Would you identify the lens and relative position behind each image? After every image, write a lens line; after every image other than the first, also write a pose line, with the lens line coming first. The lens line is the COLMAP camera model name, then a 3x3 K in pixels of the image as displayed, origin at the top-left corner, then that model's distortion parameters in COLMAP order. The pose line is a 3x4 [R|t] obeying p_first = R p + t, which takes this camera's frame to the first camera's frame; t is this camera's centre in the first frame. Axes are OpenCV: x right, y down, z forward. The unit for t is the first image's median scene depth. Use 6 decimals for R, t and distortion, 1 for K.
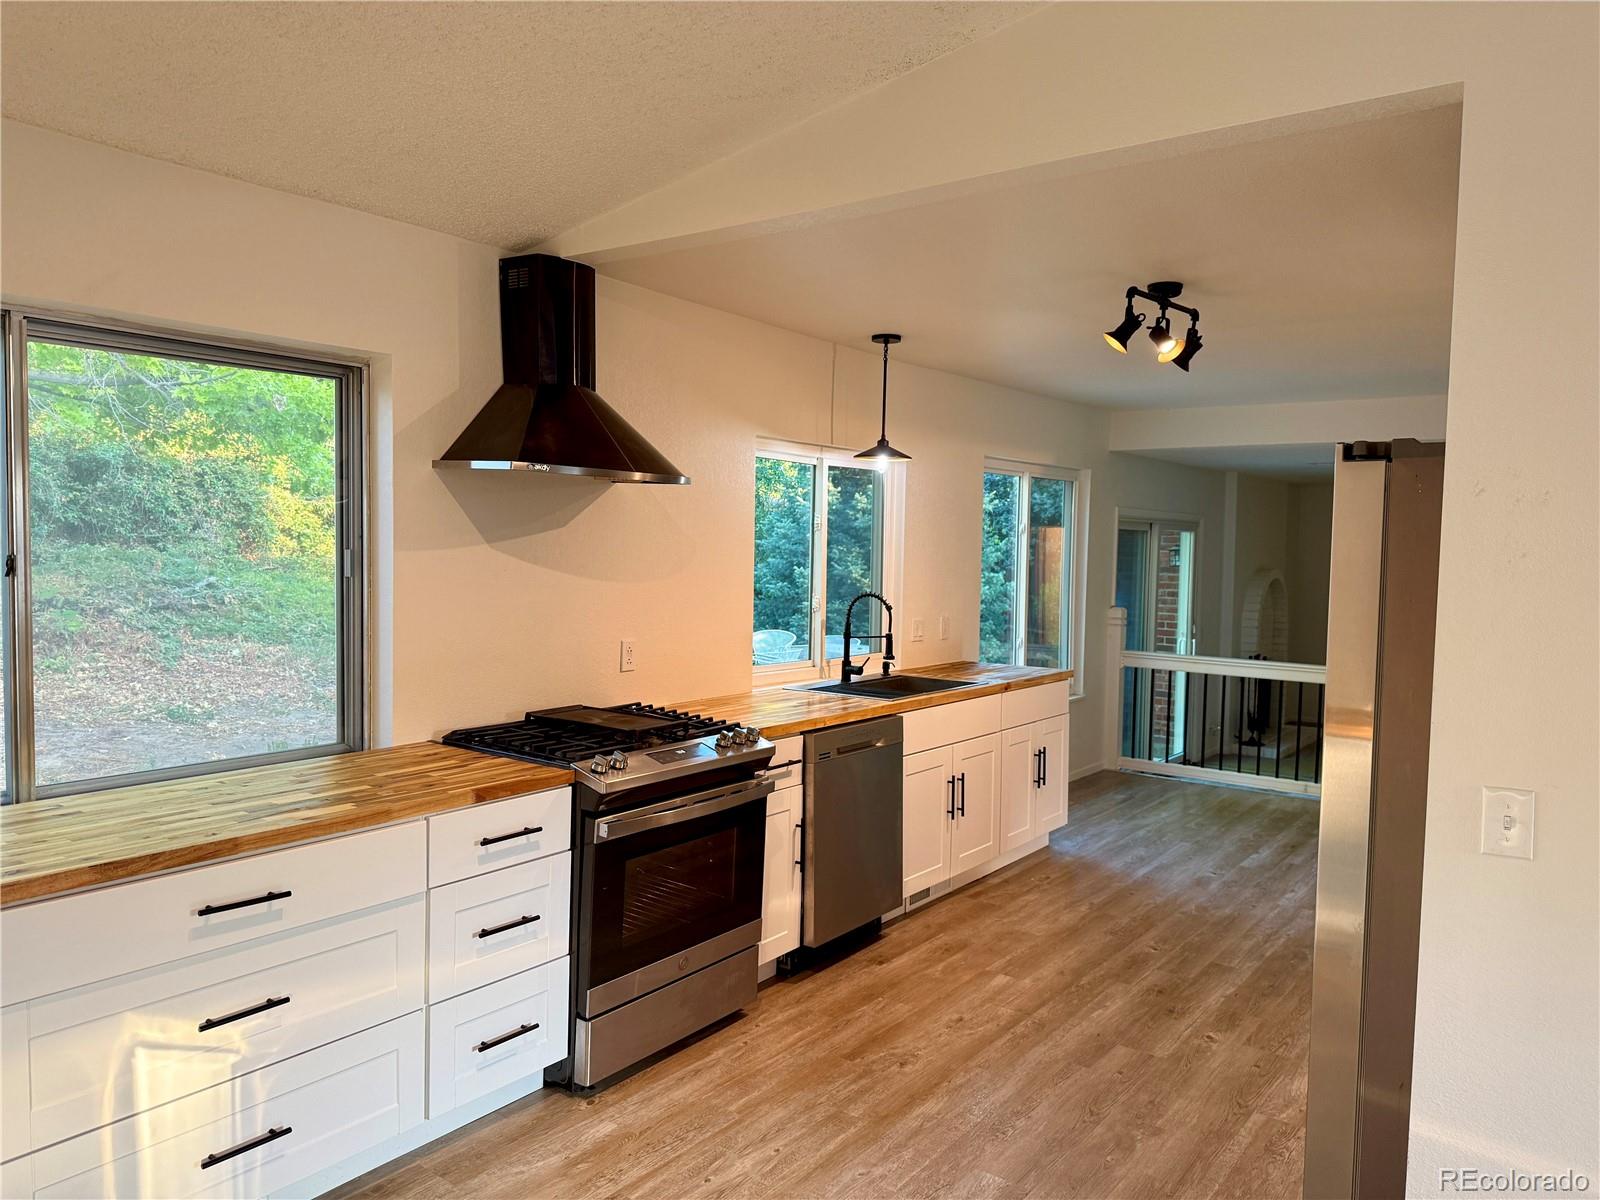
lens RADIAL K [[1118.4, 0, 794.0], [0, 1118.4, 594.4], [0, 0, 1]] dist [0.028551, -0.017964]
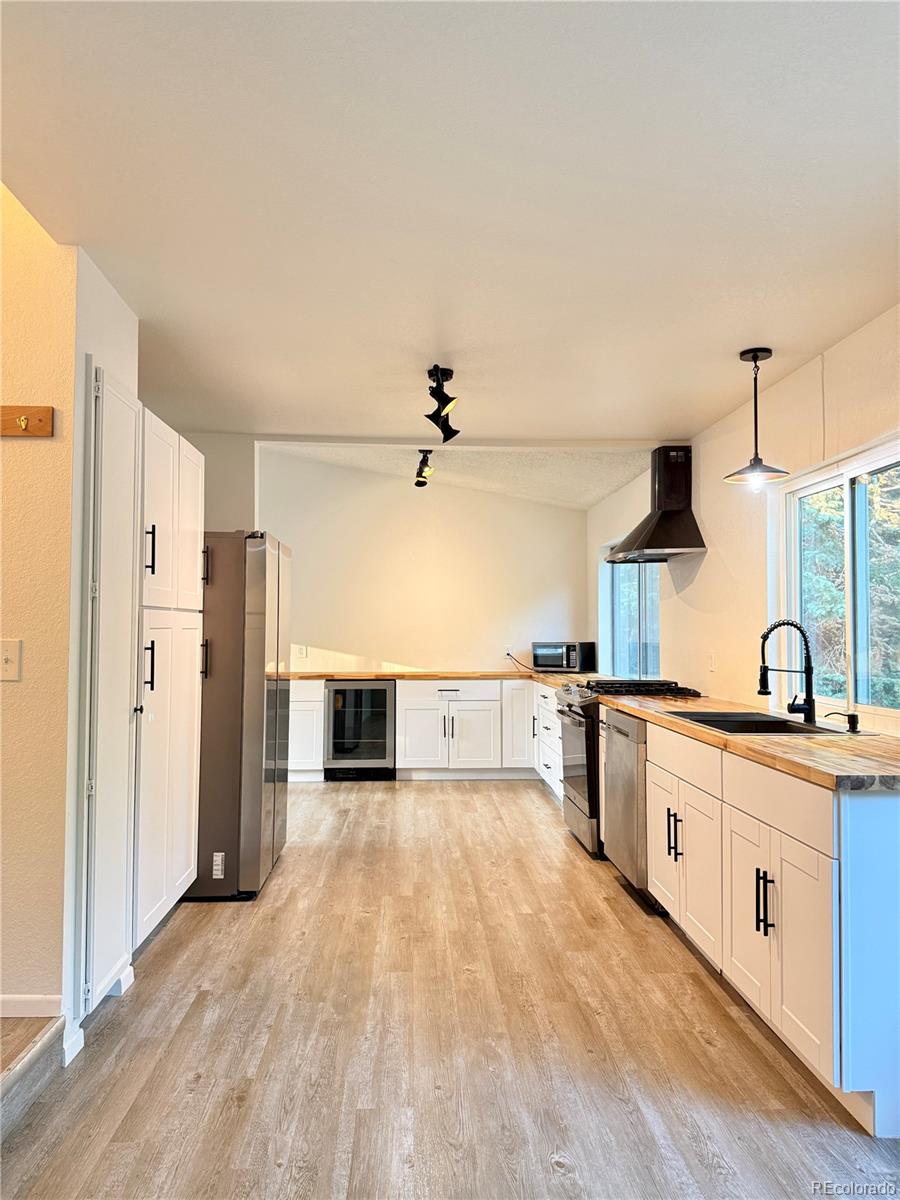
lens RADIAL K [[838.8, 0, 447.8], [0, 838.8, 600.6], [0, 0, 1]] dist [0.028551, -0.017964]
pose [[-0.761530, -0.060586, -0.645292, 0.807119], [-0.067470, 0.997622, -0.014042, 0.010409], [0.644609, 0.032845, -0.763807, 1.505332]]
